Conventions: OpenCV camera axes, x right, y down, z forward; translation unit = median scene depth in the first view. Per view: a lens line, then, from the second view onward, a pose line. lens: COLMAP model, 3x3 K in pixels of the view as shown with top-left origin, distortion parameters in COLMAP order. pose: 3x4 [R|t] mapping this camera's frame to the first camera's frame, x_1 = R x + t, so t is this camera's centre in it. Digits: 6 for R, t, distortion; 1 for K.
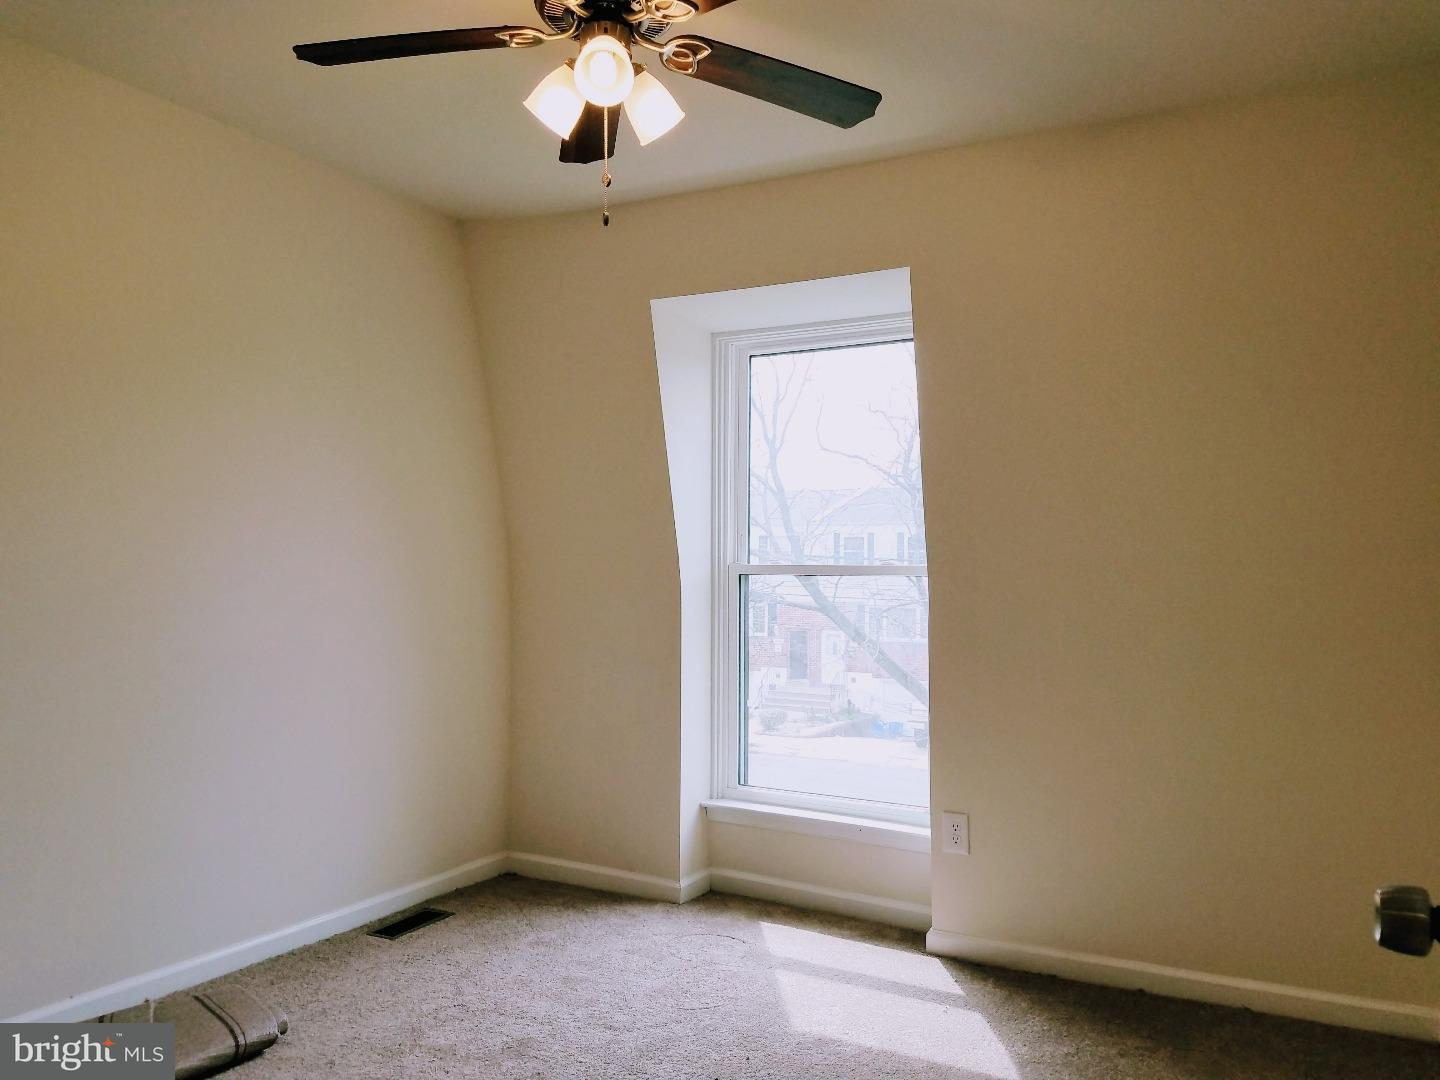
lens RADIAL K [[1139.3, 0, 720.0], [0, 1139.3, 540.0], [0, 0, 1]] dist [0.206813, -0.281502]
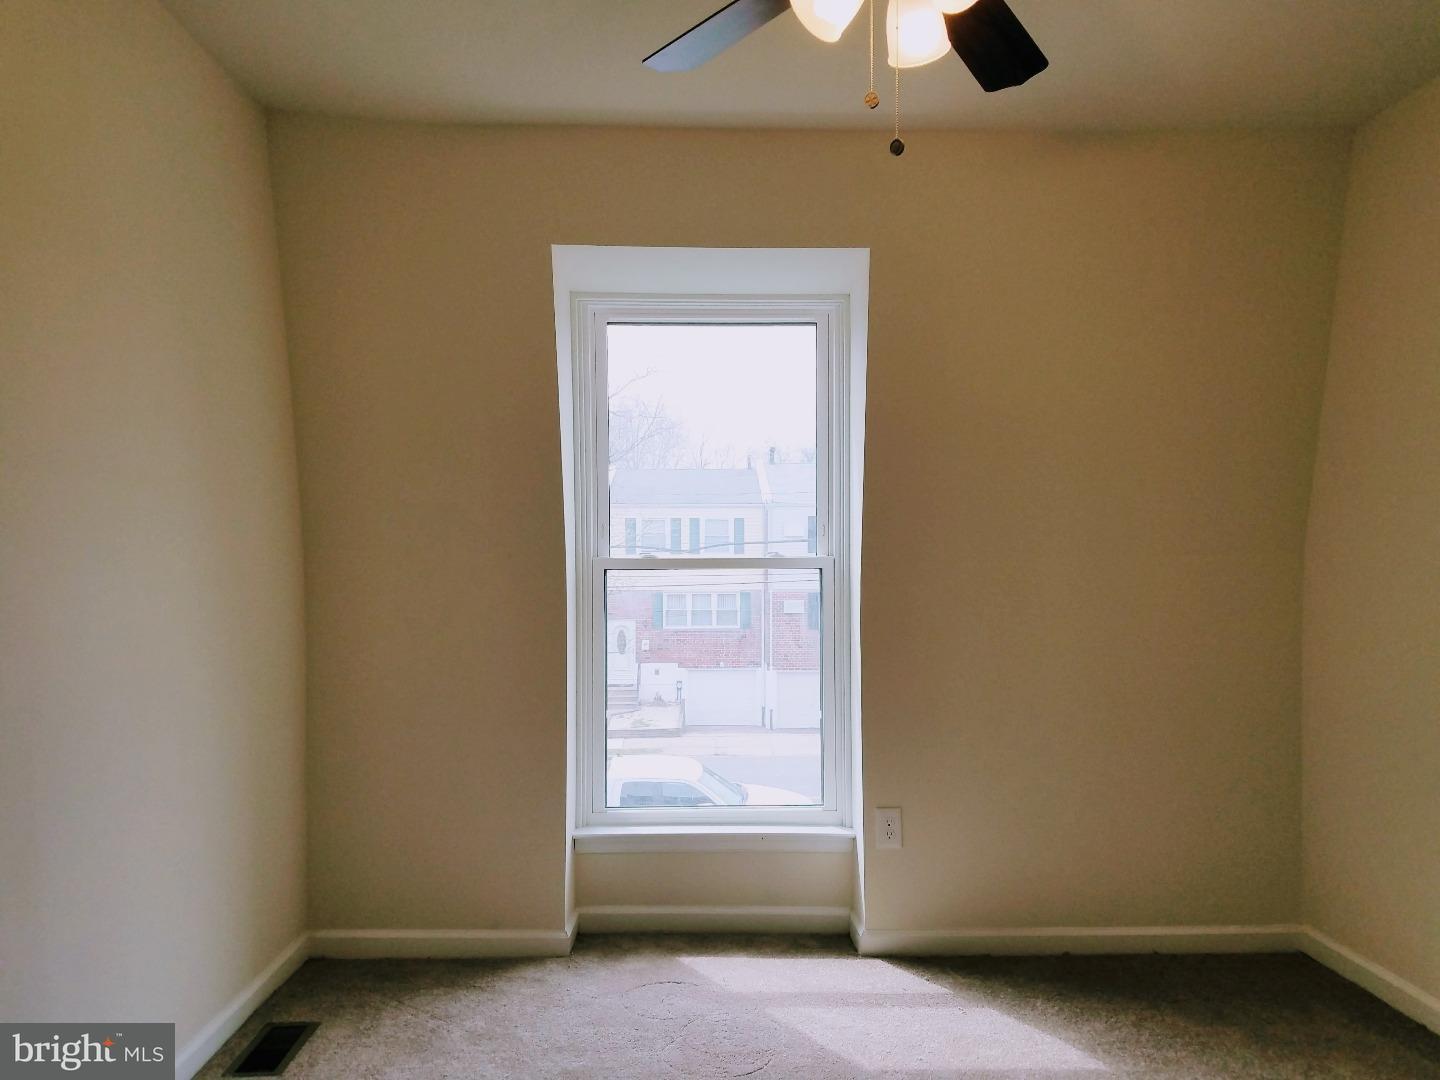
lens RADIAL K [[1124.0, 0, 764.5], [0, 1124.0, 533.4], [0, 0, 1]] dist [0.276423, -0.507270]
pose [[0.865548, -0.000115, 0.500827, -0.370665], [-0.002650, 0.999985, 0.004810, -0.002542], [-0.500820, -0.005491, 0.865534, 0.207854]]
